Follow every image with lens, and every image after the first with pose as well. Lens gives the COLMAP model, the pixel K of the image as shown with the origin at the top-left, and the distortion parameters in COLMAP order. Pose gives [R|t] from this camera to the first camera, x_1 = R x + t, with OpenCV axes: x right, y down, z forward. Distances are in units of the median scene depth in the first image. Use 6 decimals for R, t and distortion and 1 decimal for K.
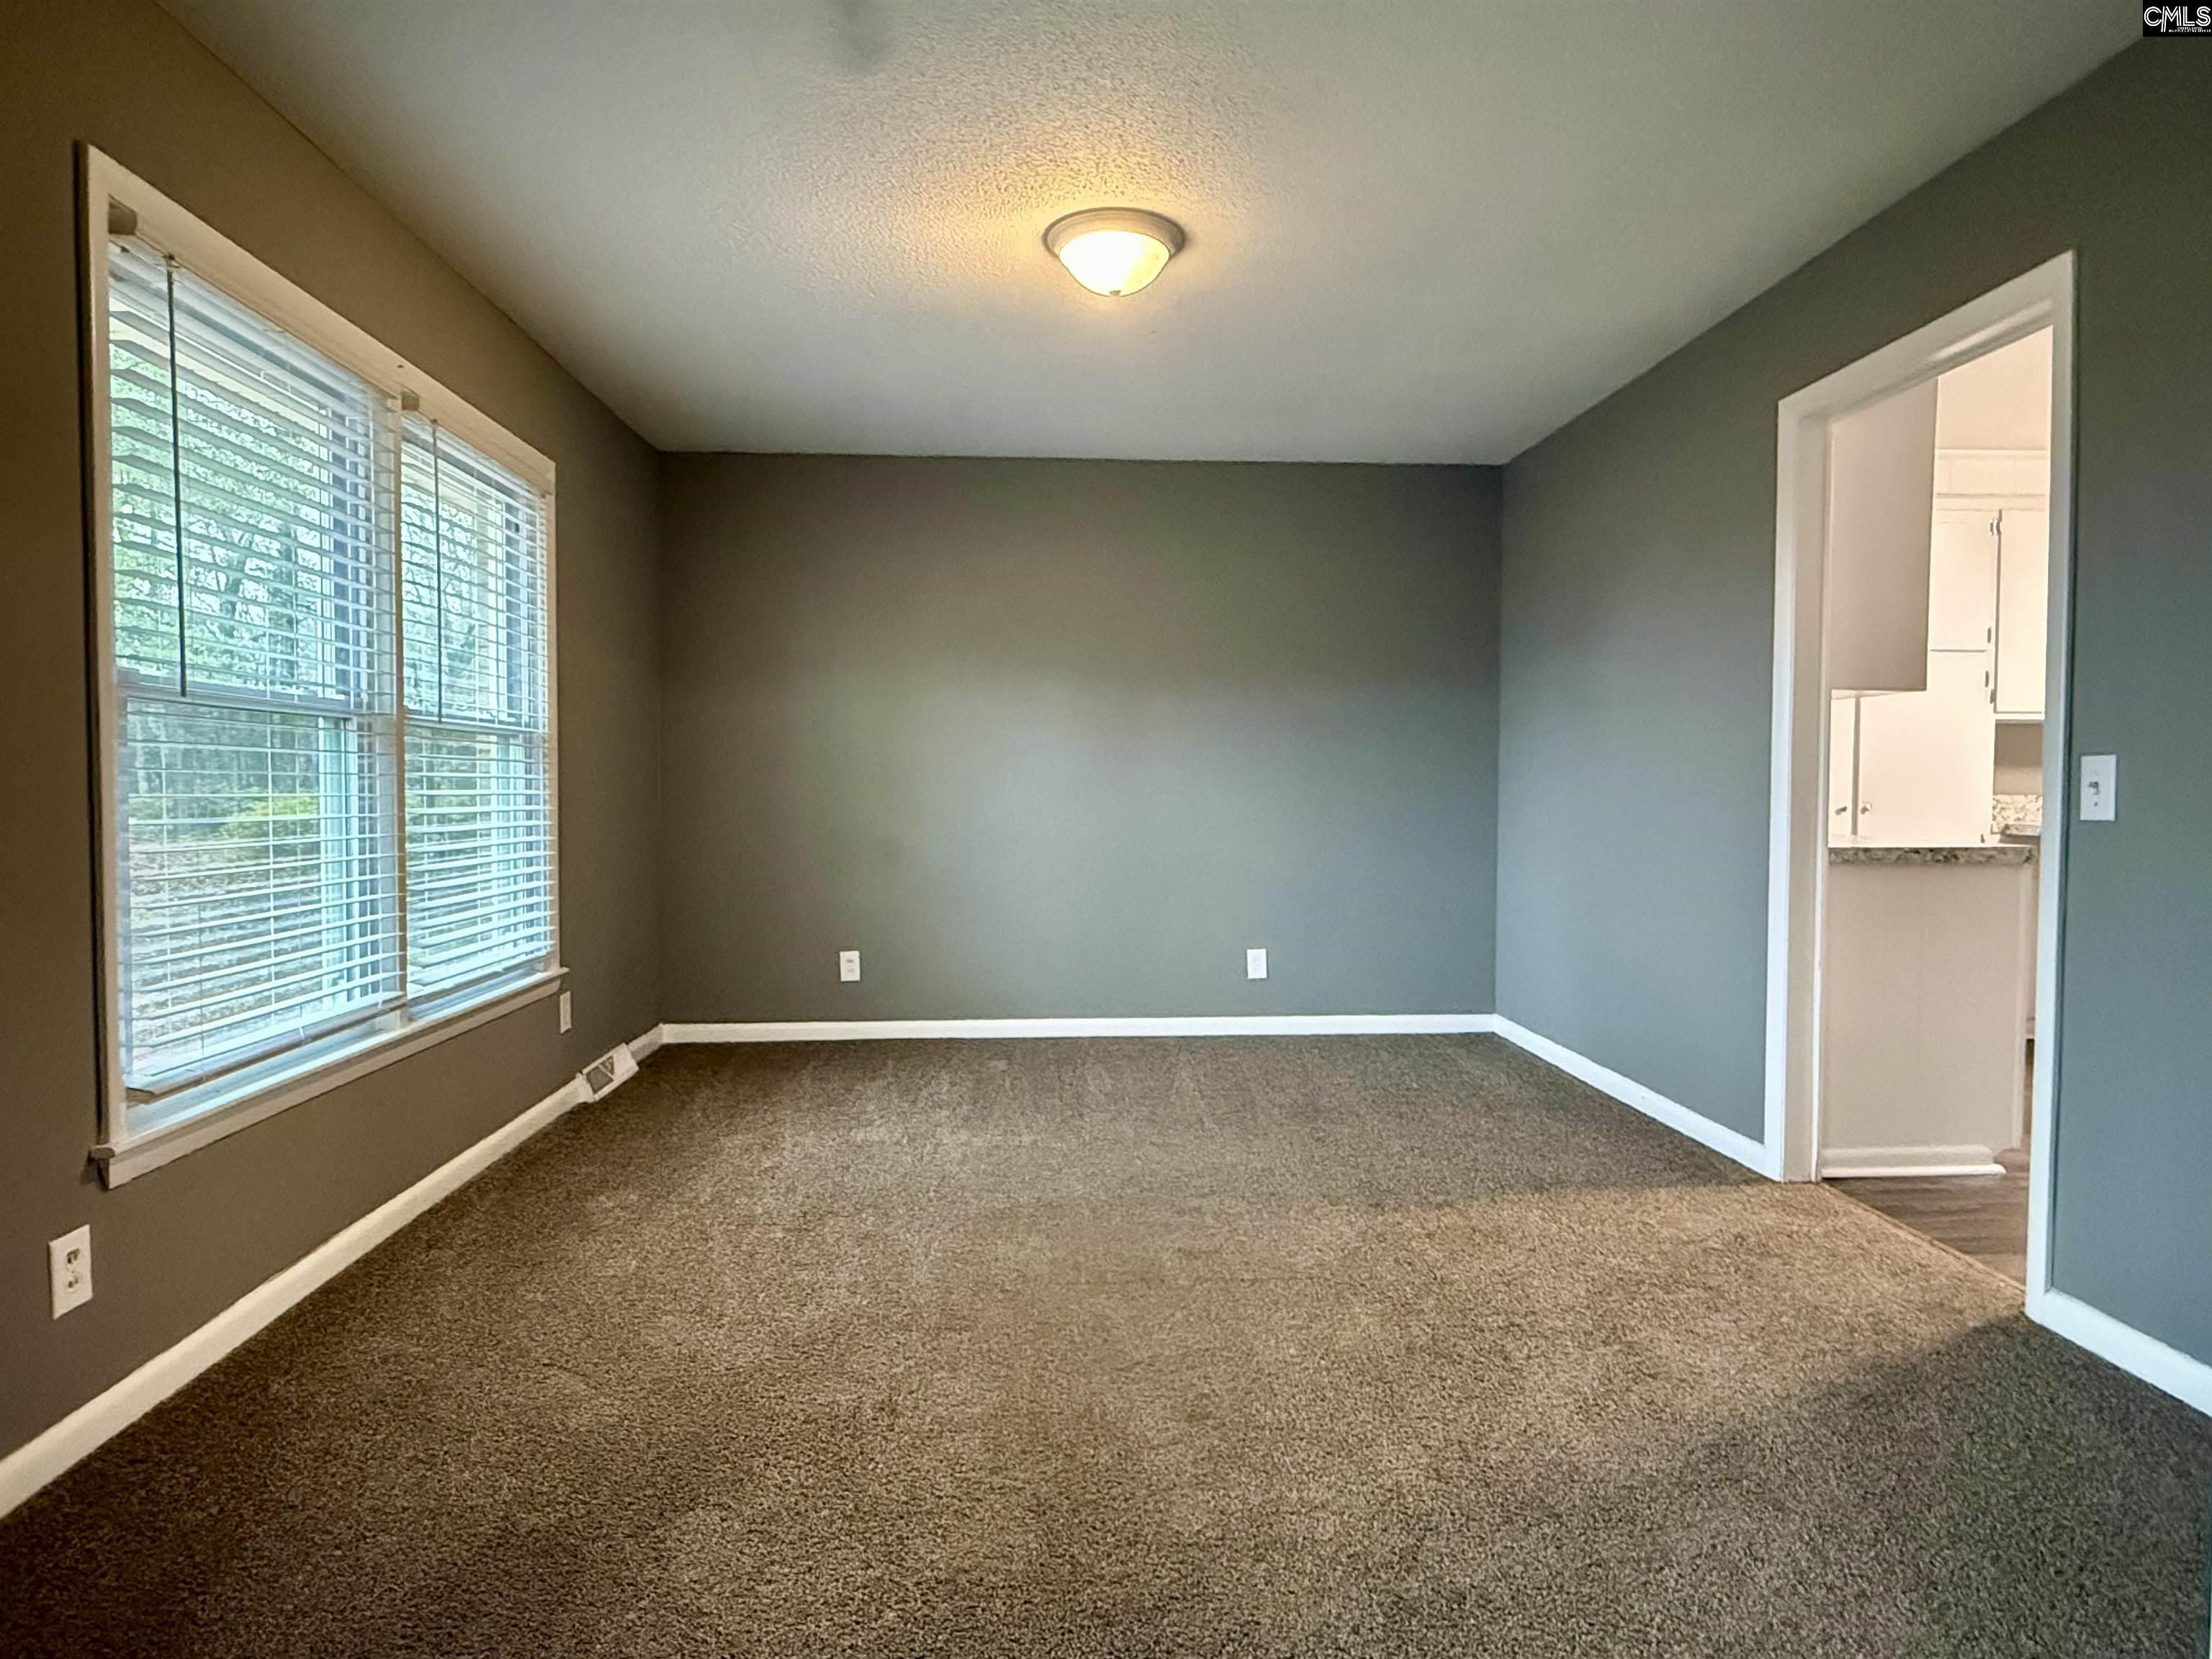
lens RADIAL K [[1248.6, 0, 1106.1], [0, 1248.6, 836.7], [0, 0, 1]] dist [-0.004918, 0.000592]
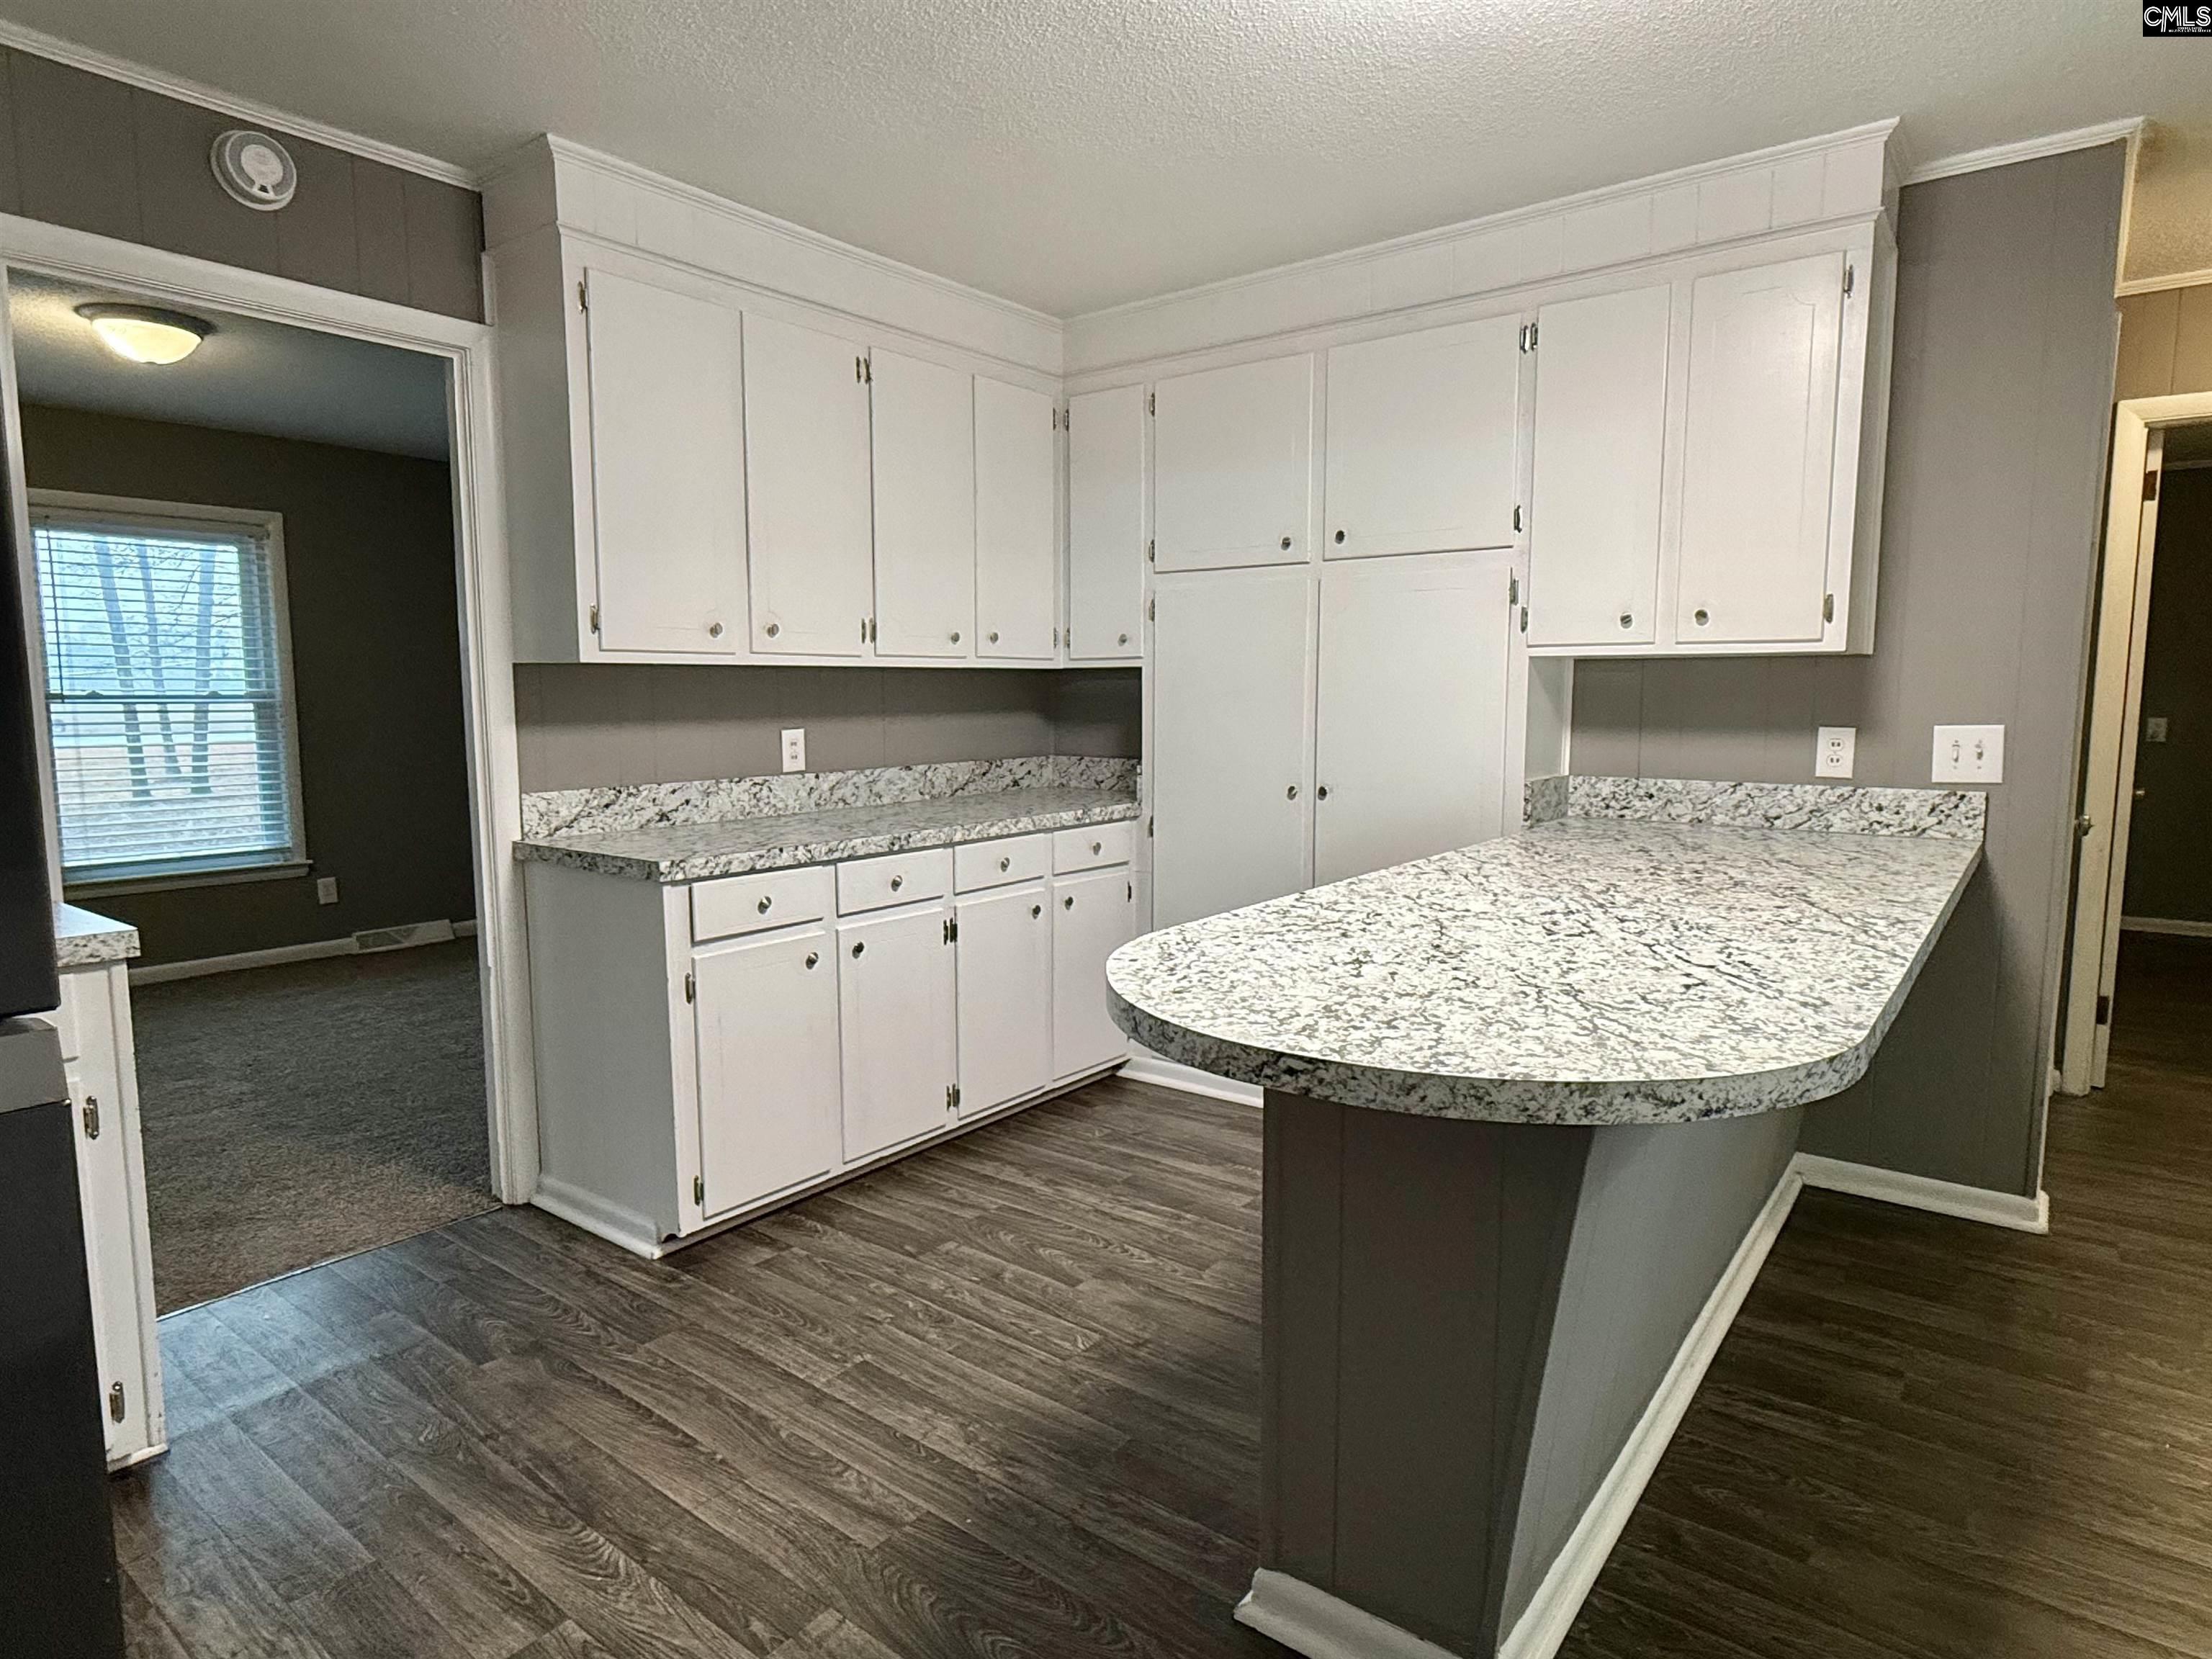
lens RADIAL K [[1248.6, 0, 1110.9], [0, 1248.6, 826.7], [0, 0, 1]] dist [-0.004918, 0.000592]
pose [[0.755174, 0.067217, -0.652069, 1.246827], [-0.023848, 0.996888, 0.075143, -0.066881], [0.655090, -0.041196, 0.754427, 0.511371]]
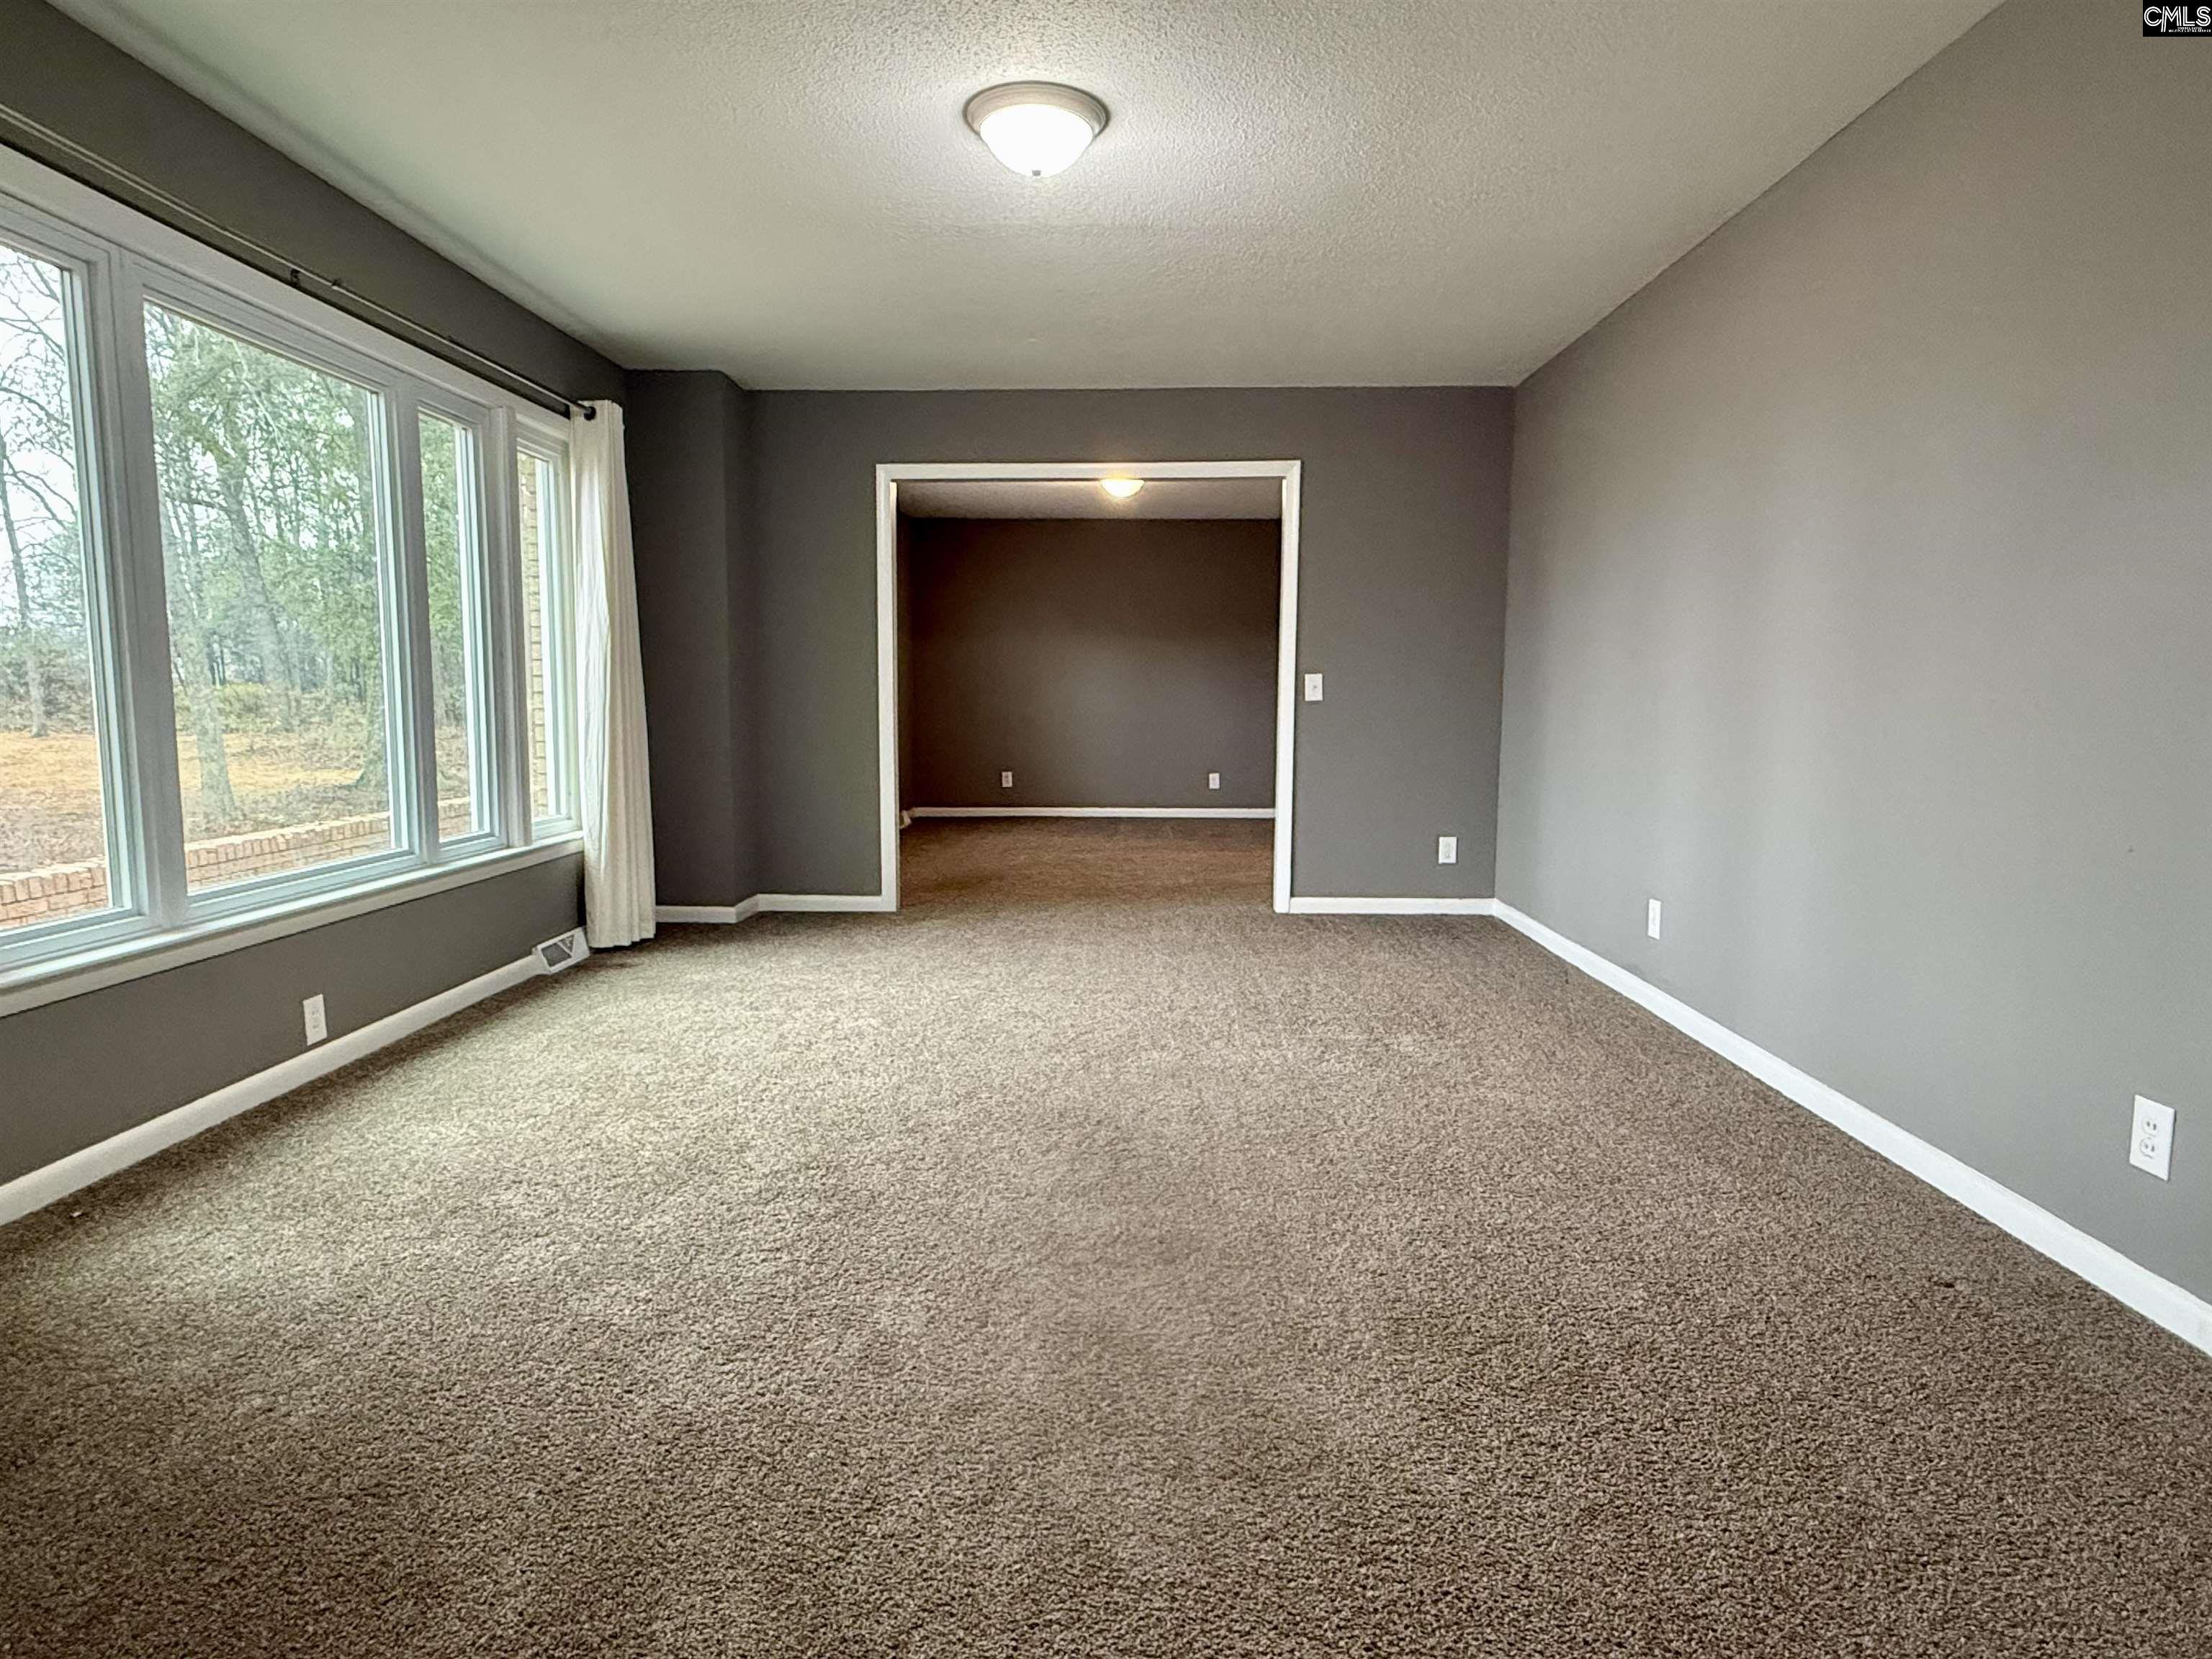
lens RADIAL K [[1248.6, 0, 1109.5], [0, 1248.6, 834.0], [0, 0, 1]] dist [-0.004918, 0.000592]
pose [[0.996413, 0.015419, -0.083202, 0.162384], [-0.008815, 0.996823, 0.079159, 0.042036], [0.084158, -0.078142, 0.993384, -1.273497]]
